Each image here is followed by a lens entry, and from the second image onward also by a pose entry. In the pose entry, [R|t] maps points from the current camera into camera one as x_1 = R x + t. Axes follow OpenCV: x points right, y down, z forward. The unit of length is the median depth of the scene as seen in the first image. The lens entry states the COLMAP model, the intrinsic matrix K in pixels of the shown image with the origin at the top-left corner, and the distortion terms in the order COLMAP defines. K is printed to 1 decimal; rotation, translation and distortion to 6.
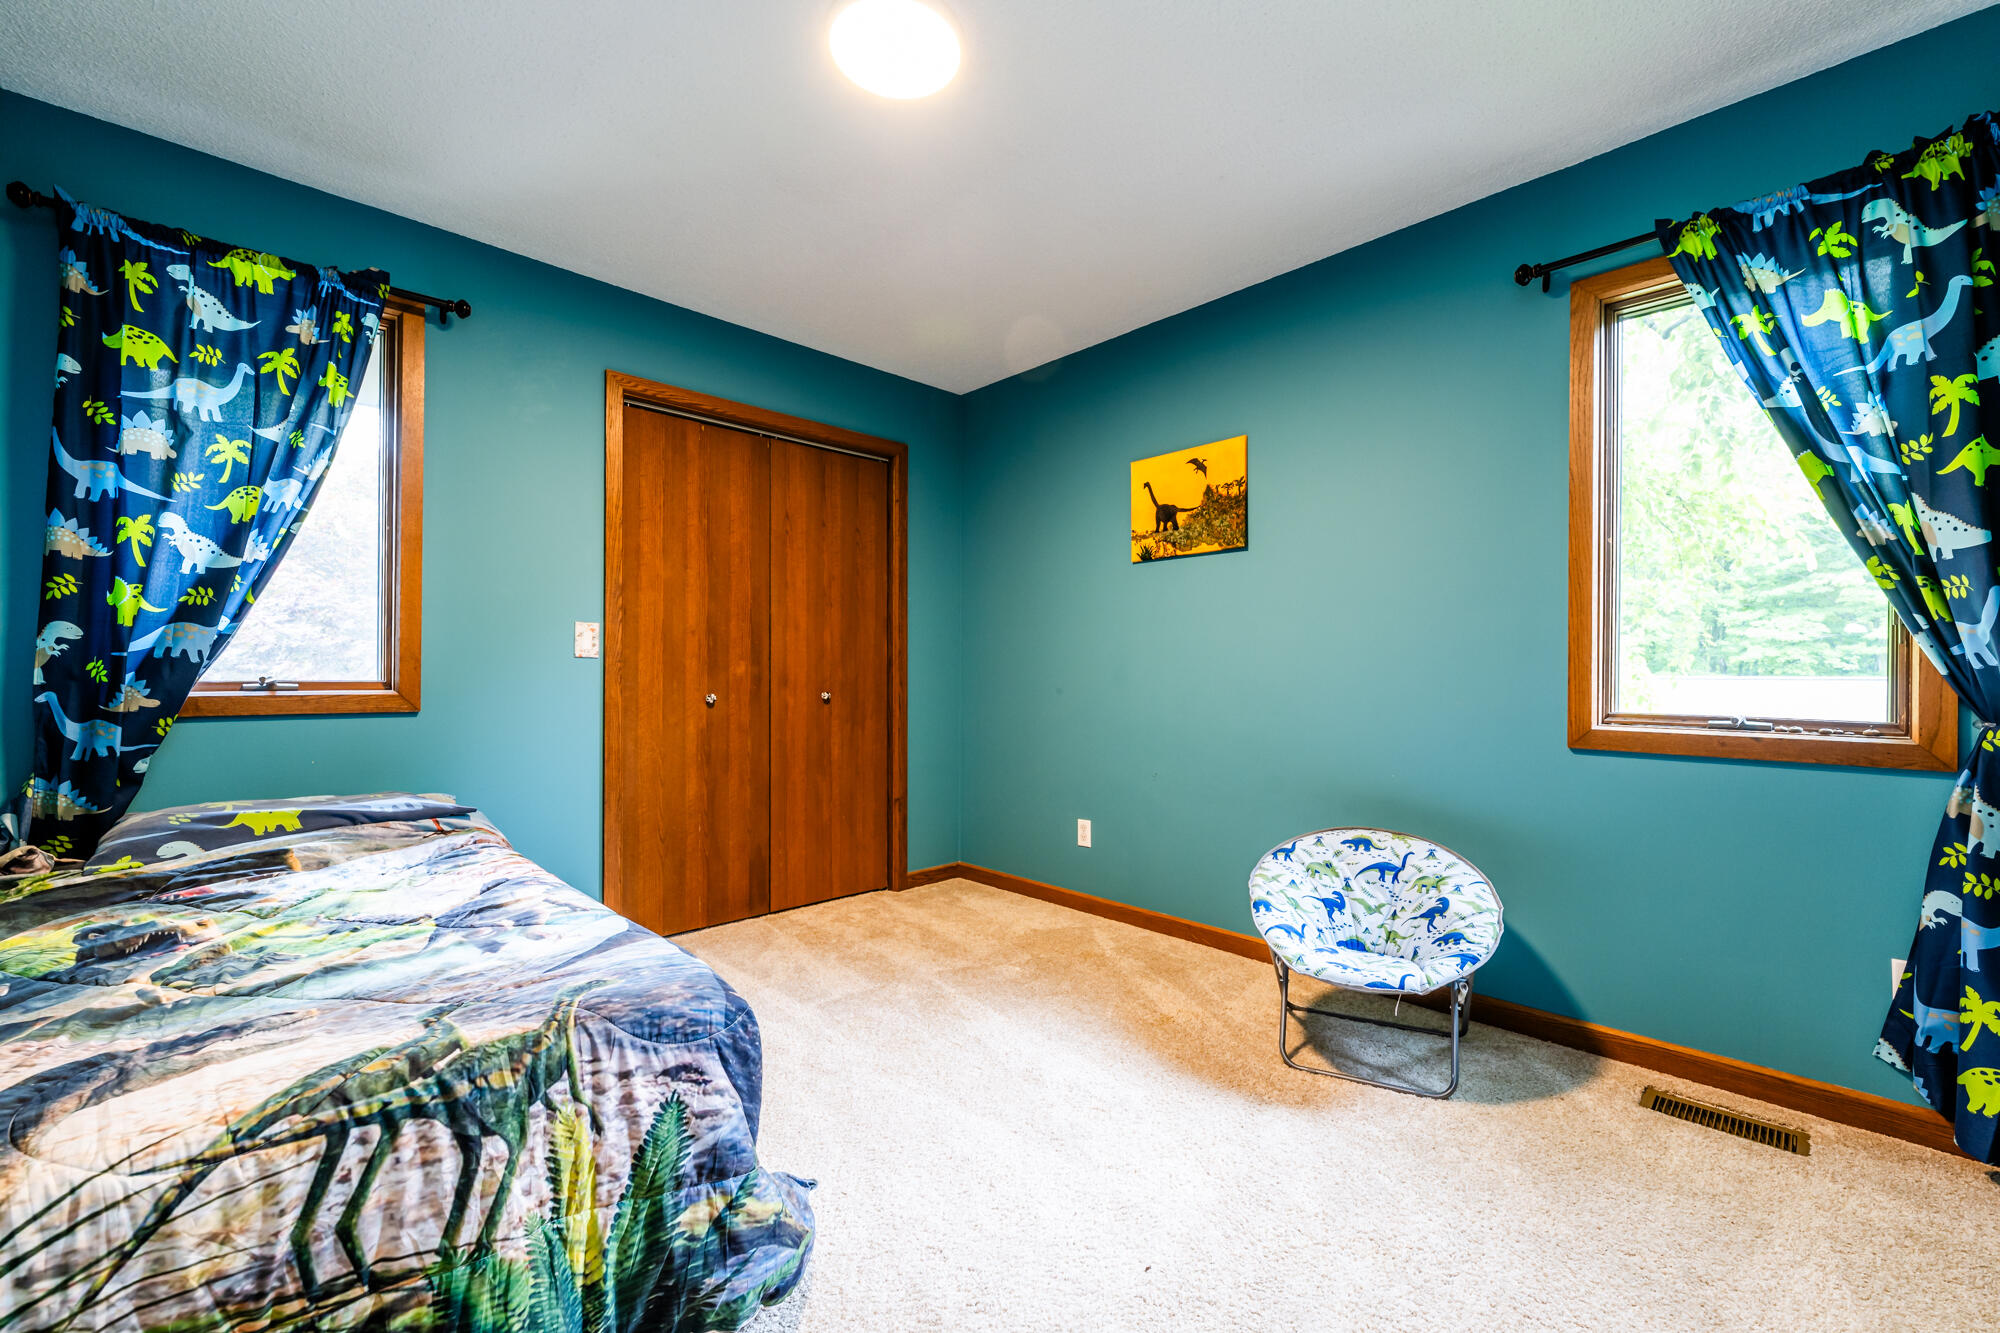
lens RADIAL K [[804.3, 0, 1000.4], [0, 804.3, 674.2], [0, 0, 1]] dist [-0.002528, 0.001994]
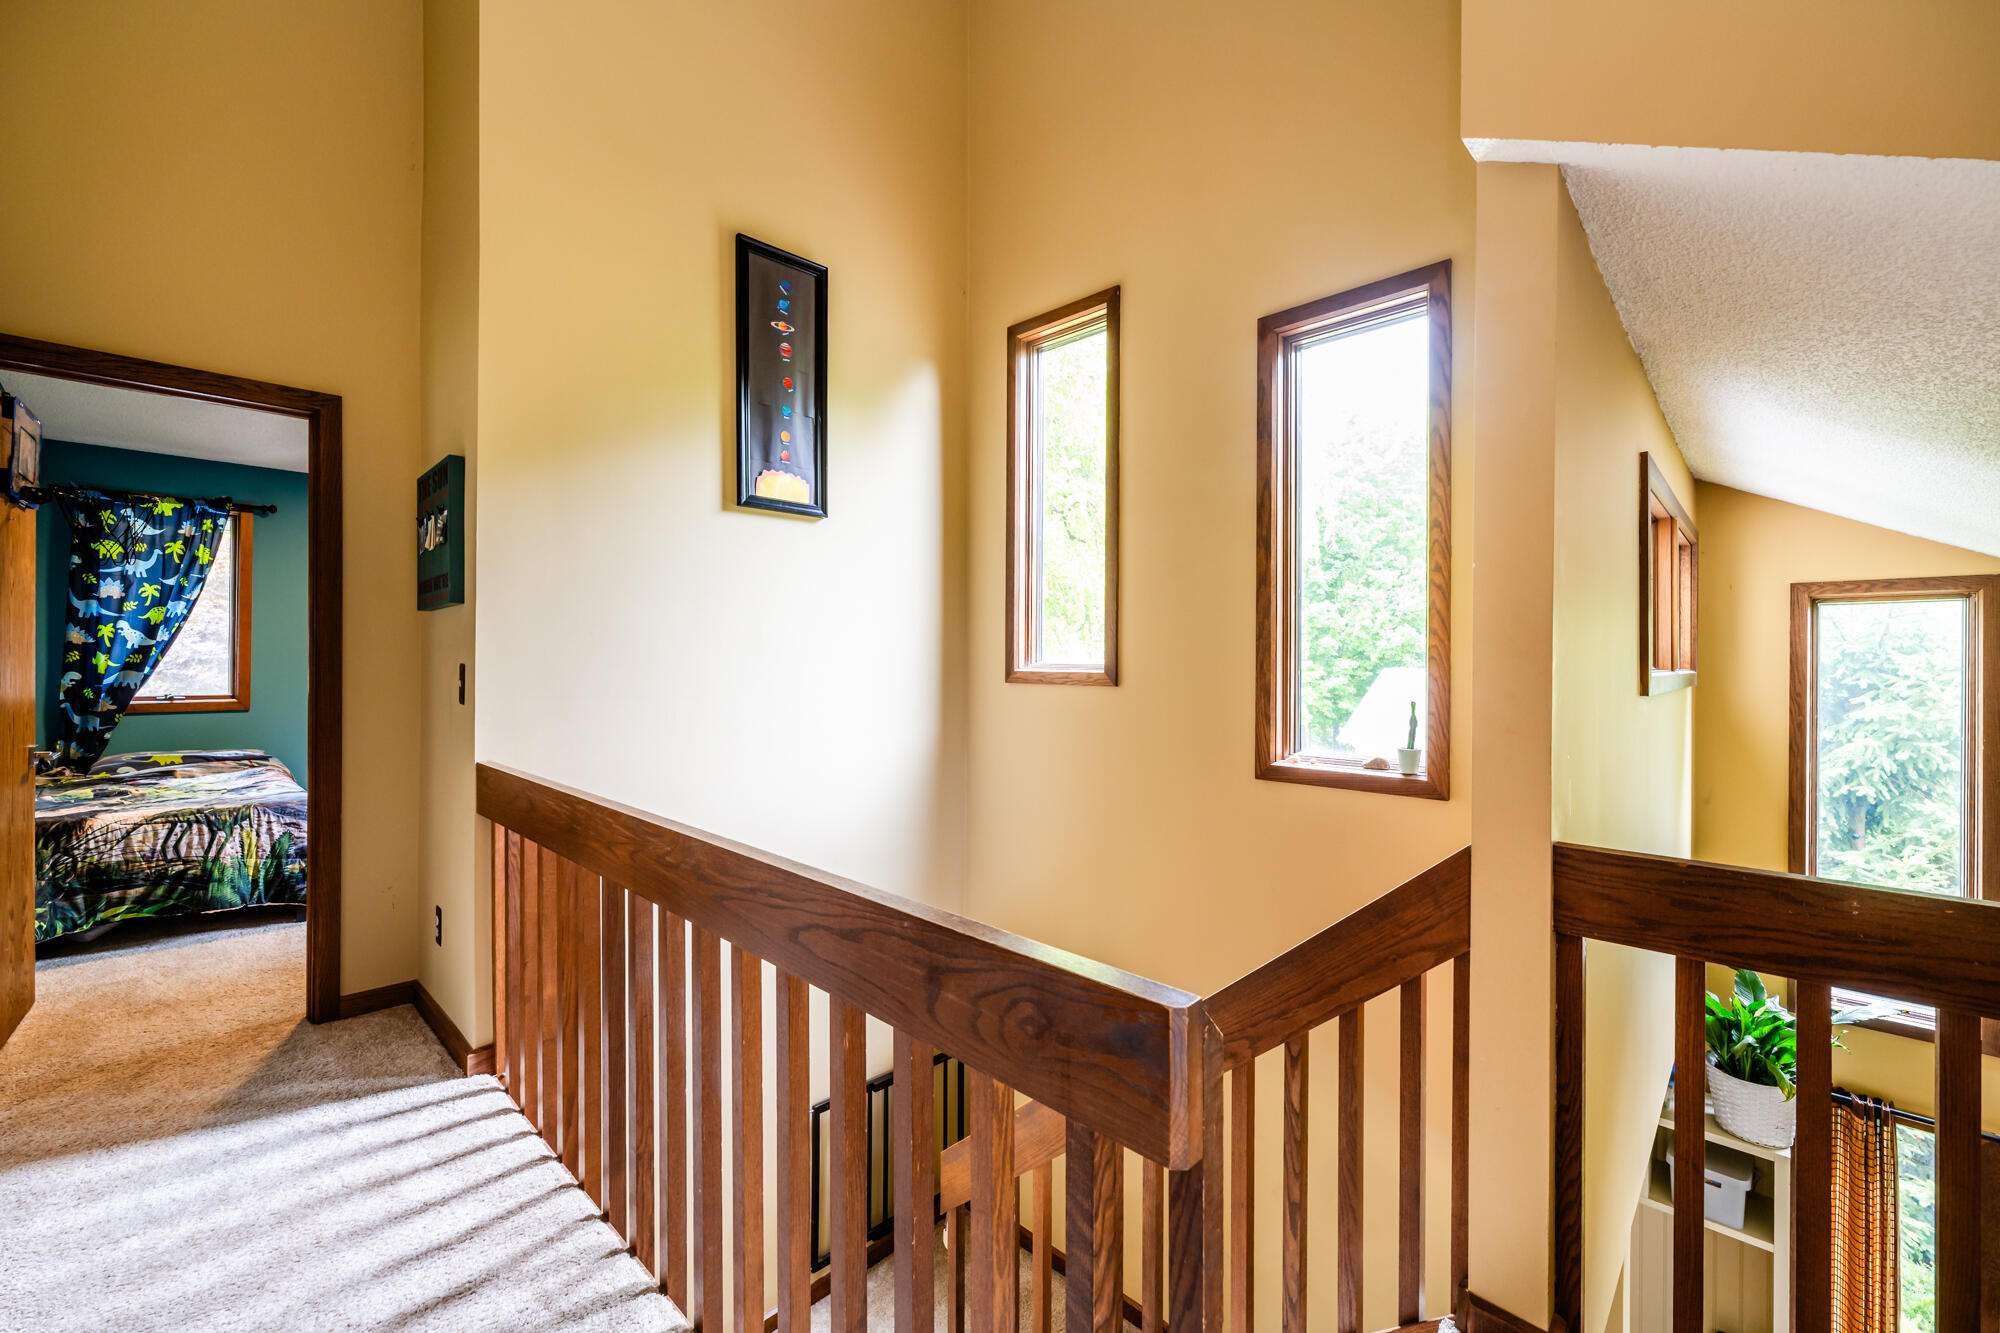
lens RADIAL K [[804.3, 0, 1000.0], [0, 804.3, 659.5], [0, 0, 1]] dist [-0.002528, 0.001994]
pose [[0.999118, 0.001720, 0.041959, 1.345620], [-0.001613, 0.999995, -0.002571, -0.097319], [-0.041964, 0.002501, 0.999116, -1.369300]]
